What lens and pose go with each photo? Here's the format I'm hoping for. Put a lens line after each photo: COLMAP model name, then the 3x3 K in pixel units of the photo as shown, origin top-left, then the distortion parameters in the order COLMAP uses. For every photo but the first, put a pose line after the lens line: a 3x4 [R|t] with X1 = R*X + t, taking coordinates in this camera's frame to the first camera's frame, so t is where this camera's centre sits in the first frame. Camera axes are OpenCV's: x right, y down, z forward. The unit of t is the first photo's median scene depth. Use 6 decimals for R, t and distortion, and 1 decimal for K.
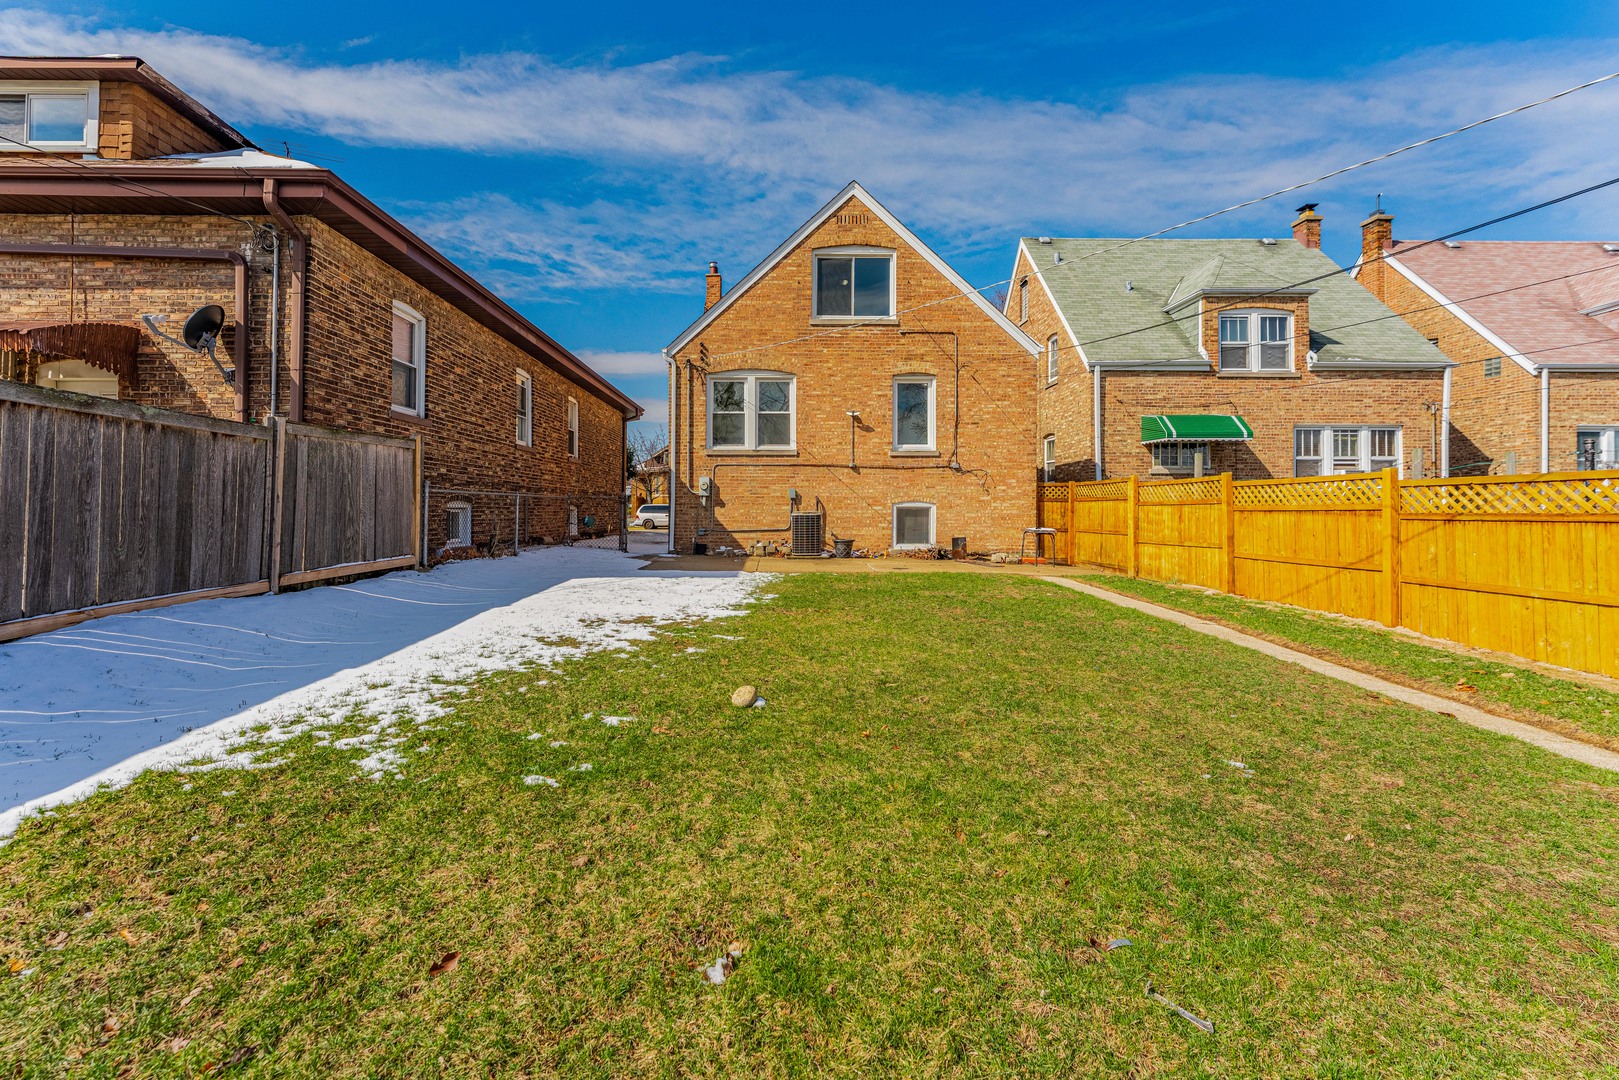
lens RADIAL K [[673.0, 0, 781.8], [0, 673.0, 500.7], [0, 0, 1]] dist [0.002395, -0.000552]
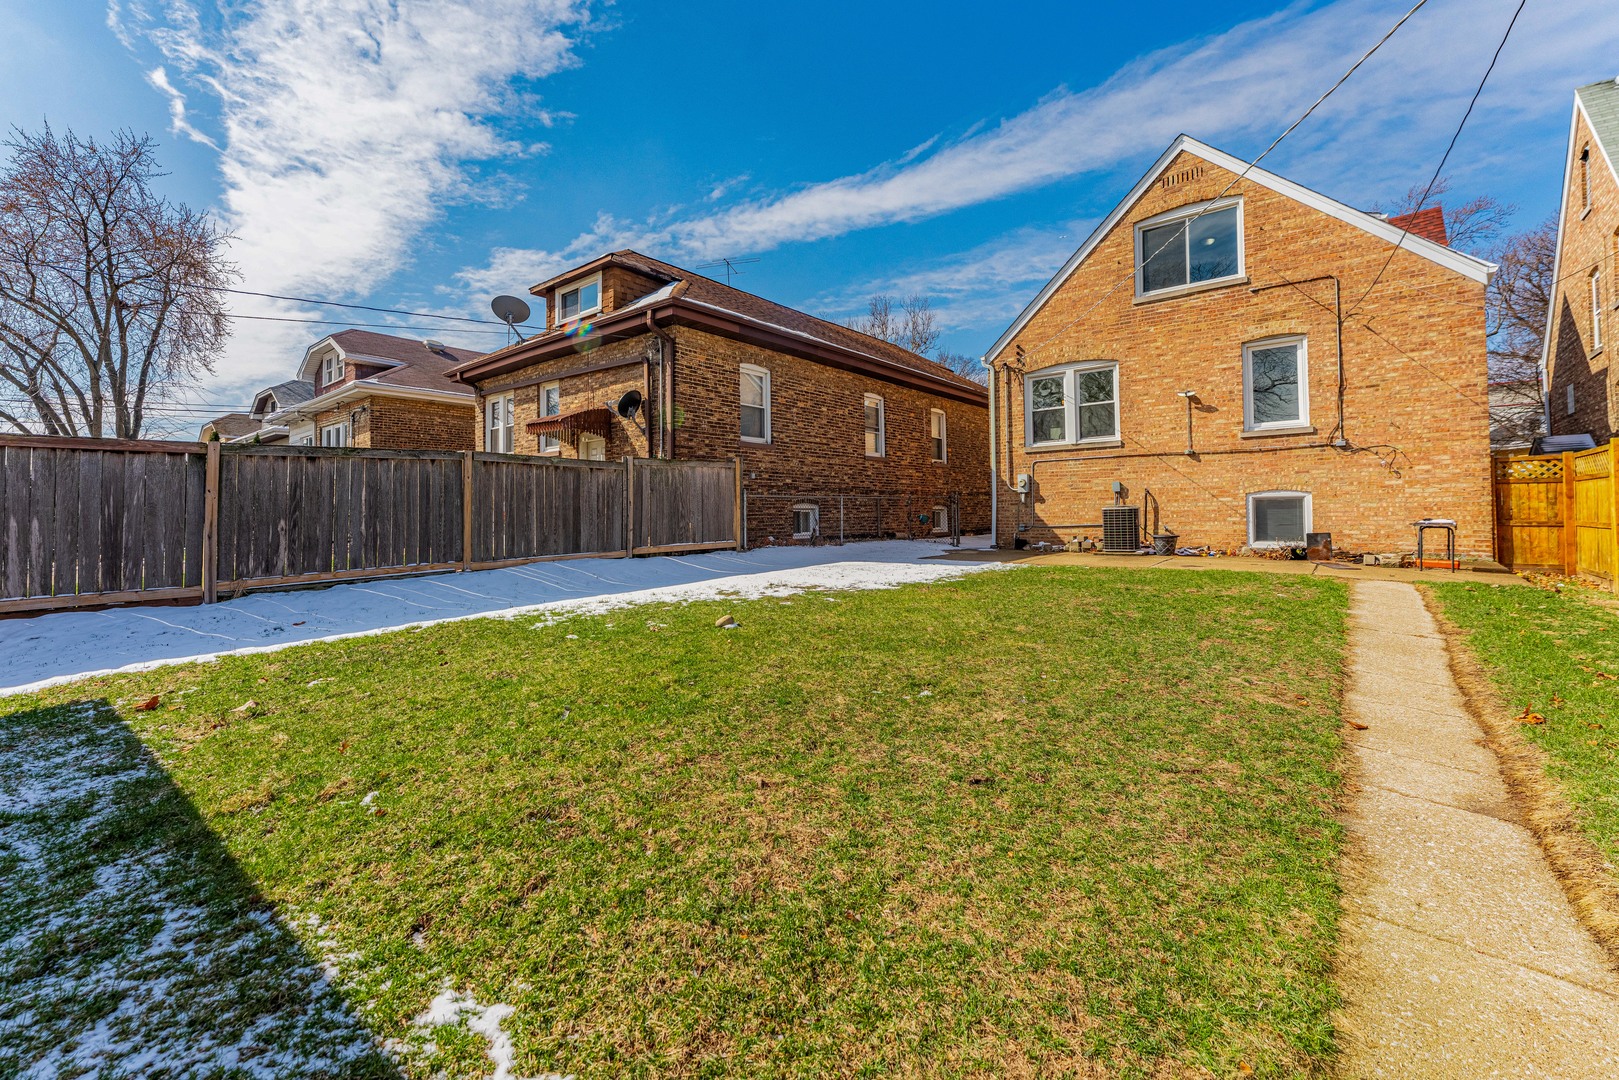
lens RADIAL K [[673.0, 0, 788.9], [0, 673.0, 500.9], [0, 0, 1]] dist [0.002395, -0.000552]
pose [[0.765282, -0.028079, -0.643082, 0.335393], [0.025782, 0.999584, -0.012964, 0.011758], [0.643179, -0.006659, 0.765687, -0.027531]]
